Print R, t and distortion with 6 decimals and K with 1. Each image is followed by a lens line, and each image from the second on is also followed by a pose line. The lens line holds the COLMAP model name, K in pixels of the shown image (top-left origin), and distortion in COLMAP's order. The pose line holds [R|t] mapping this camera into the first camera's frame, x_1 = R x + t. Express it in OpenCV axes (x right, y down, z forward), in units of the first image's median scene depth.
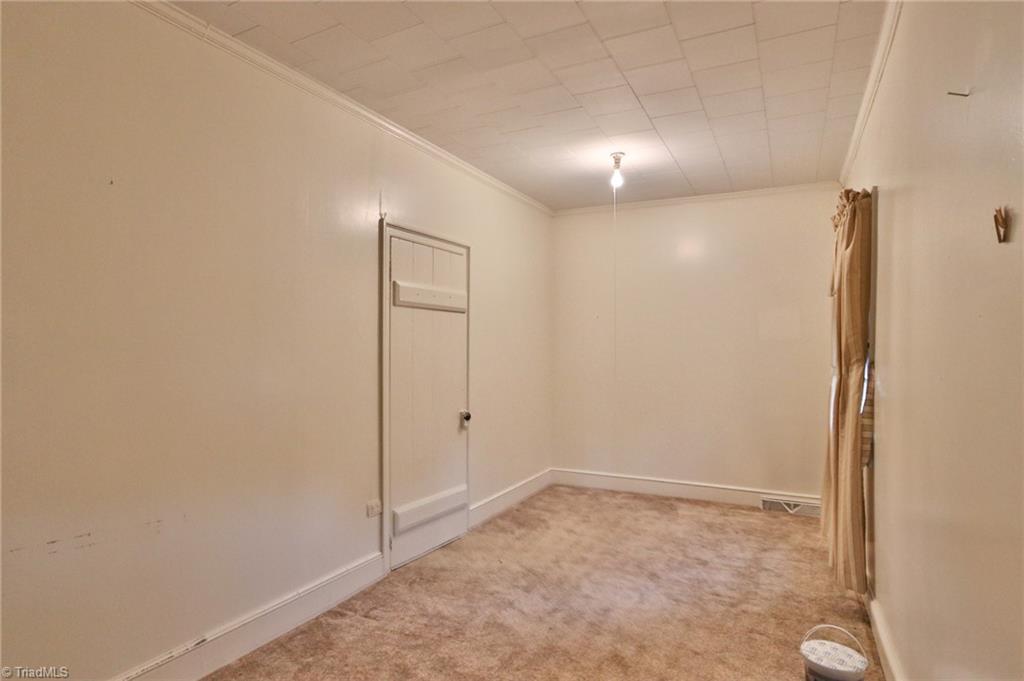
lens RADIAL K [[533.9, 0, 512.0], [0, 533.9, 340.5], [0, 0, 1]] dist [-0.020409, -0.001099]
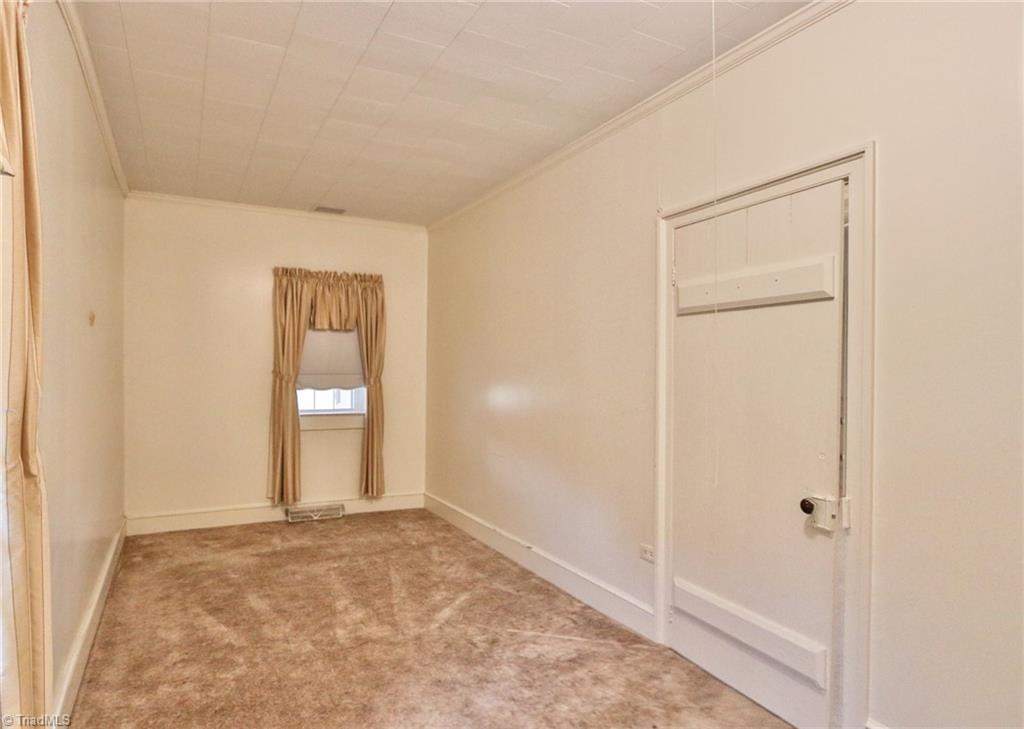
lens RADIAL K [[633.5, 0, 512.0], [0, 633.5, 364.5], [0, 0, 1]] dist [0.000265, -0.000046]
pose [[-0.569581, -0.008719, -0.821889, 0.605050], [-0.000563, 0.999948, -0.010219, 0.014582], [0.821935, -0.005358, -0.569557, 1.187038]]
